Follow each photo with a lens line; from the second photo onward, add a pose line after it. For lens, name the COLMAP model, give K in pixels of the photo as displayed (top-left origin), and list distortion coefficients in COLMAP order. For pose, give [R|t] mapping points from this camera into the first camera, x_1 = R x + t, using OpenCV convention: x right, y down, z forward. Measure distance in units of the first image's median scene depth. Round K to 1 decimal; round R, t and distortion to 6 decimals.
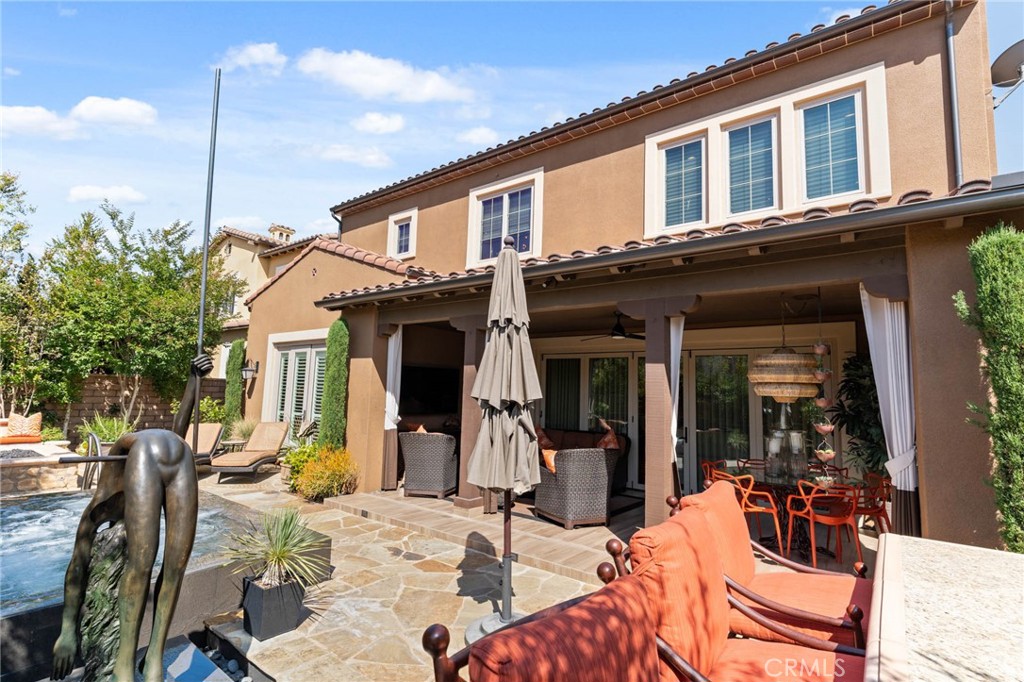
lens RADIAL K [[488.6, 0, 500.8], [0, 488.6, 339.8], [0, 0, 1]] dist [0.001018, 0.000114]
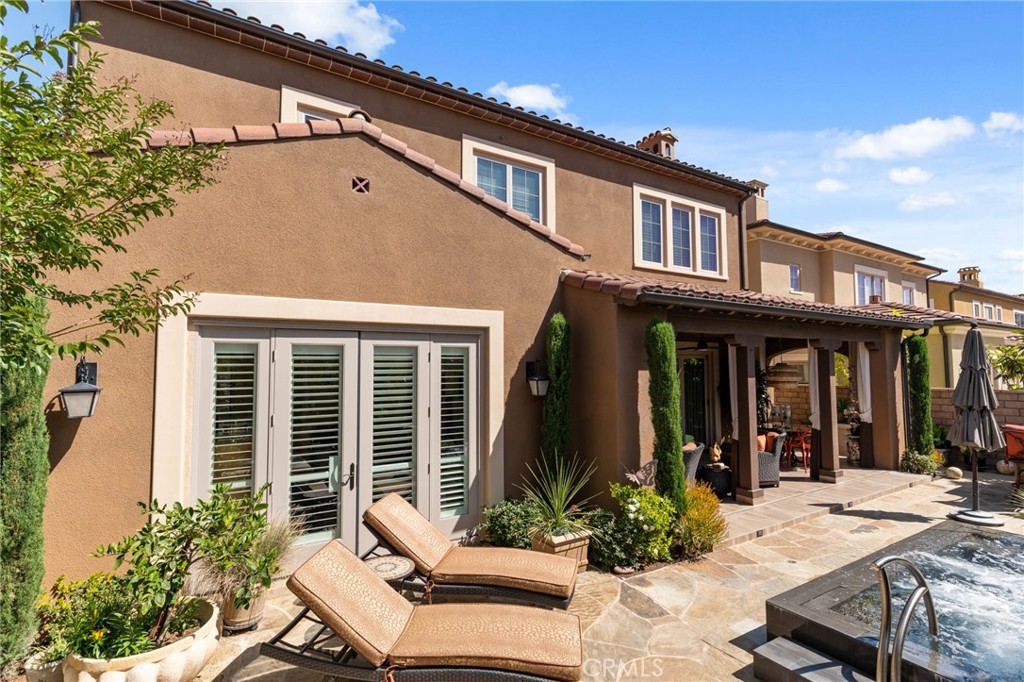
lens RADIAL K [[490.9, 0, 512.0], [0, 490.9, 341.0], [0, 0, 1]] dist [0.007805, 0.001092]
pose [[0.331111, 0.015004, 0.943472, -0.925549], [-0.087322, 0.996070, 0.014806, -0.002097], [-0.939543, -0.087288, 0.331120, 0.780417]]
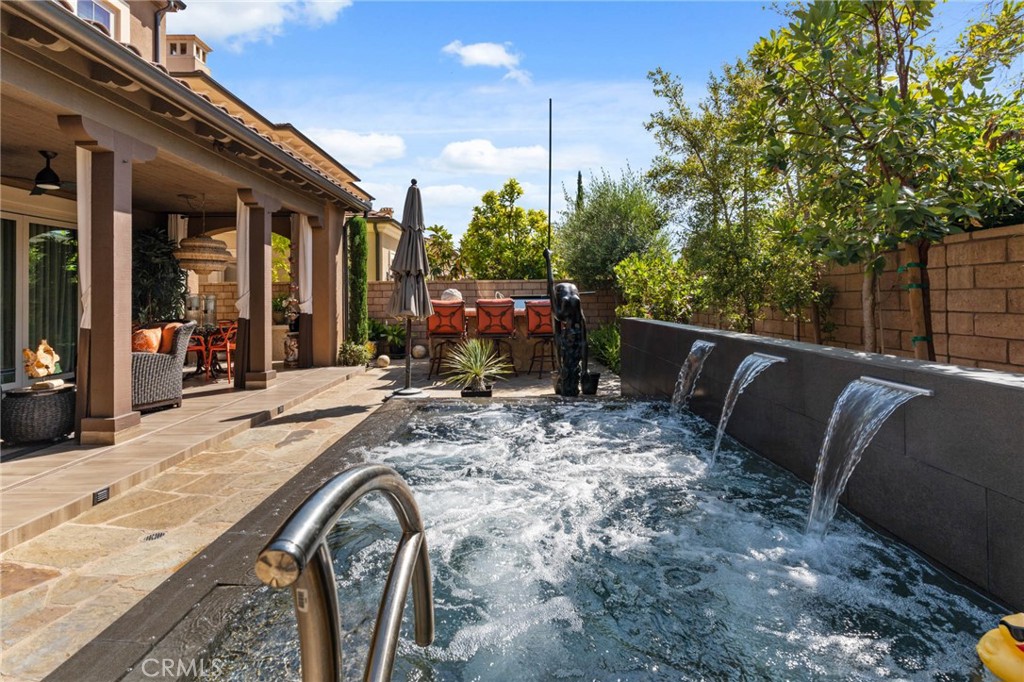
lens RADIAL K [[498.4, 0, 514.6], [0, 498.4, 291.2], [0, 0, 1]] dist [0.001438, -0.000354]
pose [[-0.623134, -0.014202, 0.781986, -0.601118], [-0.096691, 0.993564, -0.059005, 0.098466], [-0.776115, -0.112379, -0.620497, 0.669249]]
